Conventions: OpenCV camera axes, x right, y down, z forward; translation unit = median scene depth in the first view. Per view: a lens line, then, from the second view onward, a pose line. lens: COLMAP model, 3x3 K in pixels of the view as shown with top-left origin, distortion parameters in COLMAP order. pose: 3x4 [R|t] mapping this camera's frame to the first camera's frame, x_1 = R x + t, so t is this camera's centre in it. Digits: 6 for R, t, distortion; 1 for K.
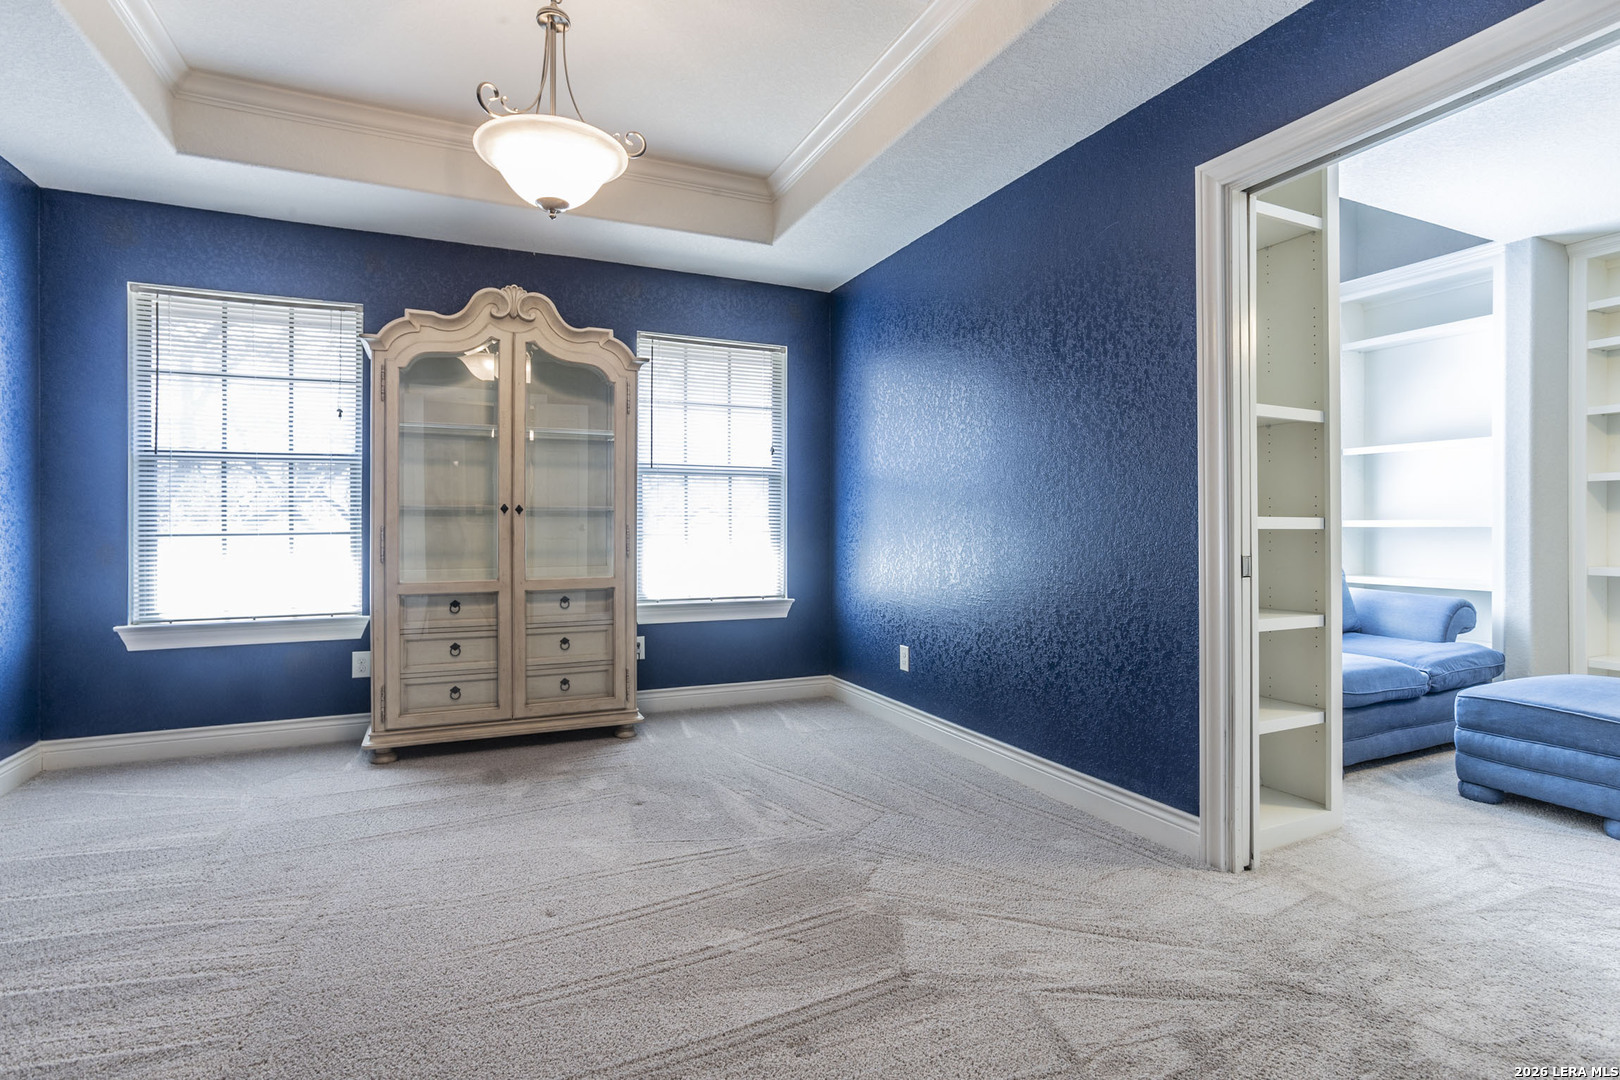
lens RADIAL K [[804.7, 0, 814.1], [0, 804.7, 531.2], [0, 0, 1]] dist [-0.019547, 0.006833]
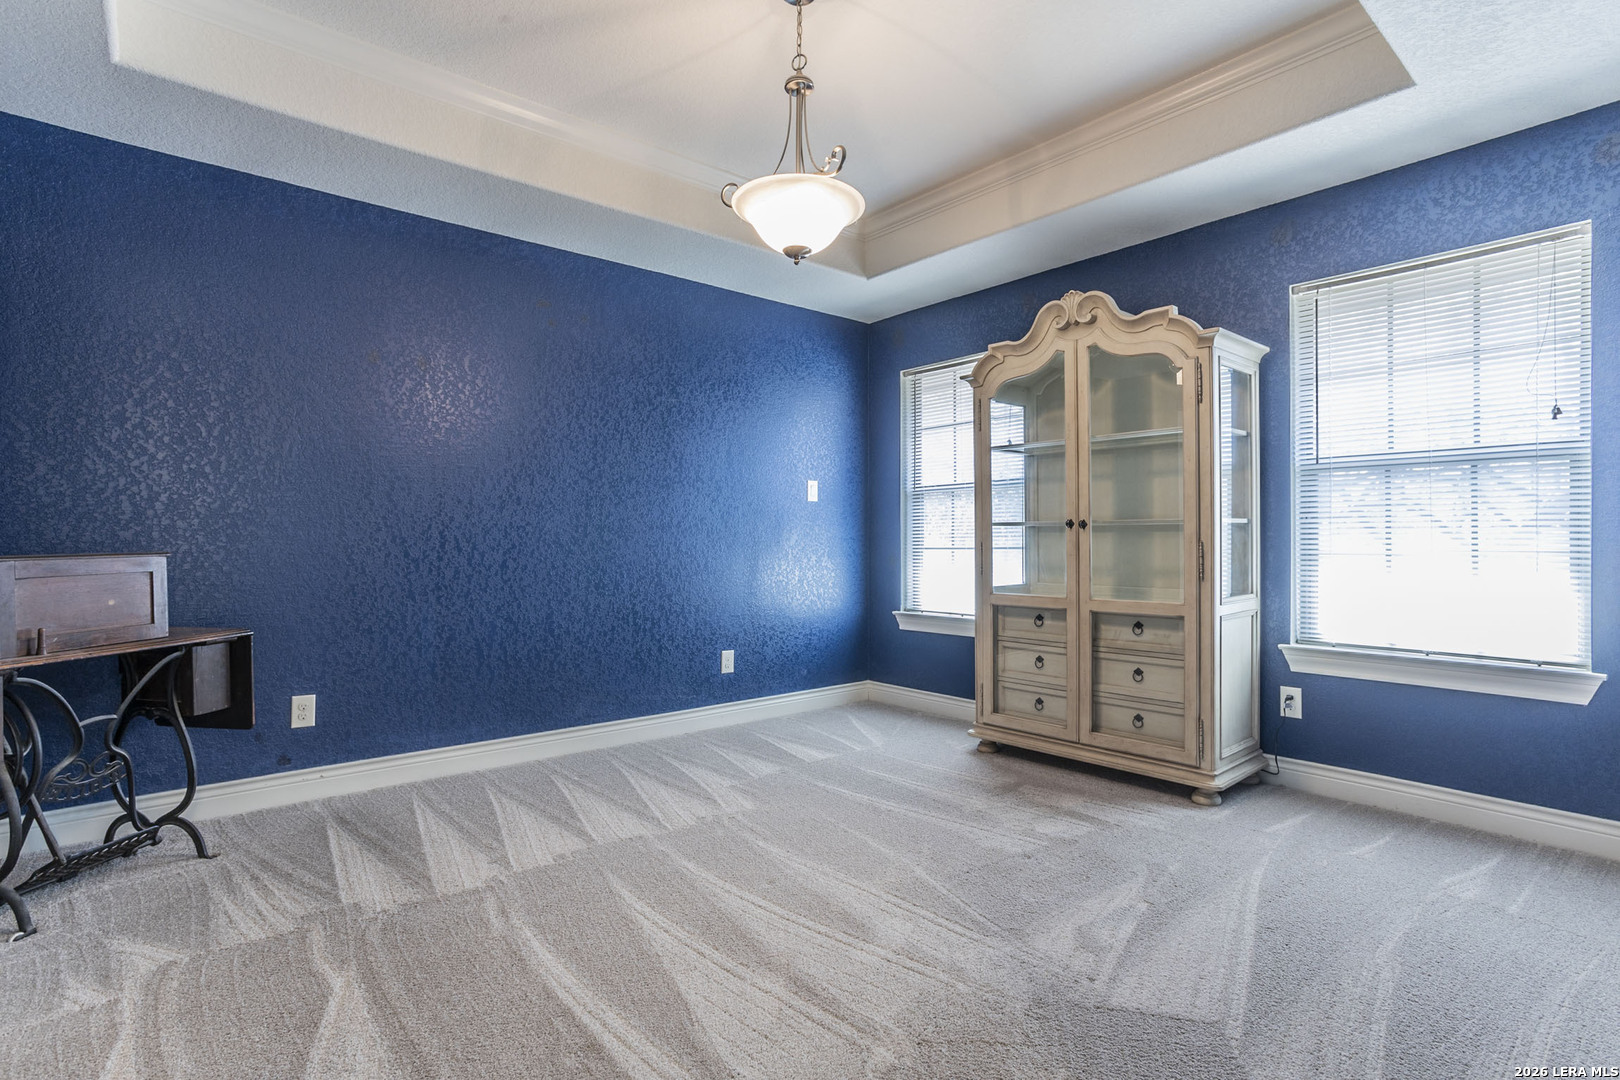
lens RADIAL K [[804.7, 0, 805.3], [0, 804.7, 547.5], [0, 0, 1]] dist [-0.019547, 0.006833]
pose [[0.256529, 0.008889, -0.966496, 0.469428], [-0.000480, 0.999959, 0.009070, -0.008463], [0.966536, -0.001862, 0.256523, 0.440765]]
